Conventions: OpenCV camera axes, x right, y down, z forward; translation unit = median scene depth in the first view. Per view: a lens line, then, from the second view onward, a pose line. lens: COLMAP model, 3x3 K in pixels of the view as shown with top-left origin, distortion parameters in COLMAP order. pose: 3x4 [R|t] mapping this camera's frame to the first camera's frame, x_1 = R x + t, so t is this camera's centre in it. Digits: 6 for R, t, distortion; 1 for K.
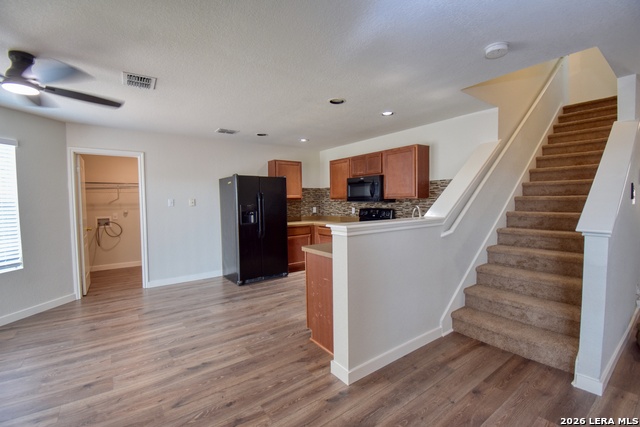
lens RADIAL K [[284.5, 0, 321.6], [0, 284.5, 213.1], [0, 0, 1]] dist [-0.000151, -0.012422]
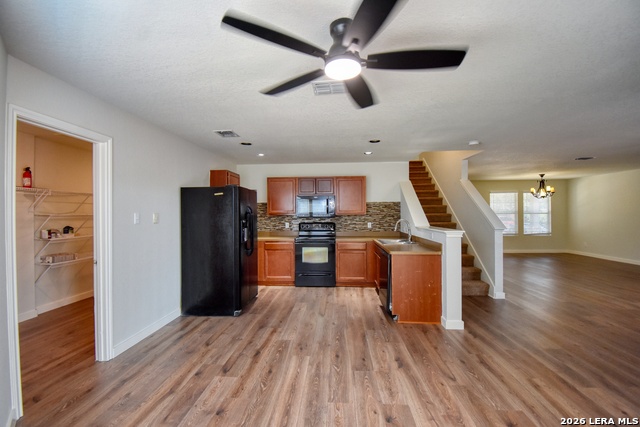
lens RADIAL K [[284.5, 0, 315.9], [0, 284.5, 212.8], [0, 0, 1]] dist [-0.000151, -0.012422]
pose [[0.651967, 0.011067, 0.758167, -1.142061], [0.036233, 0.998297, -0.045729, -0.005753], [-0.757381, 0.057285, 0.650455, 0.375502]]
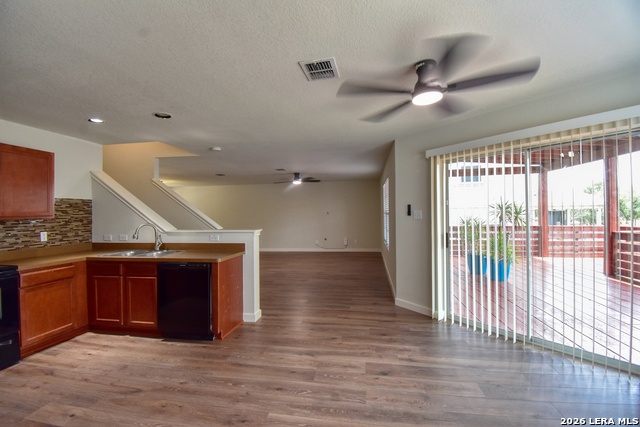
lens RADIAL K [[284.5, 0, 321.3], [0, 284.5, 213.2], [0, 0, 1]] dist [-0.000151, -0.012422]
pose [[-0.693567, 0.021413, 0.720074, -1.021323], [0.061236, 0.997693, 0.029314, -0.055203], [-0.717785, 0.064425, -0.693278, 1.320717]]
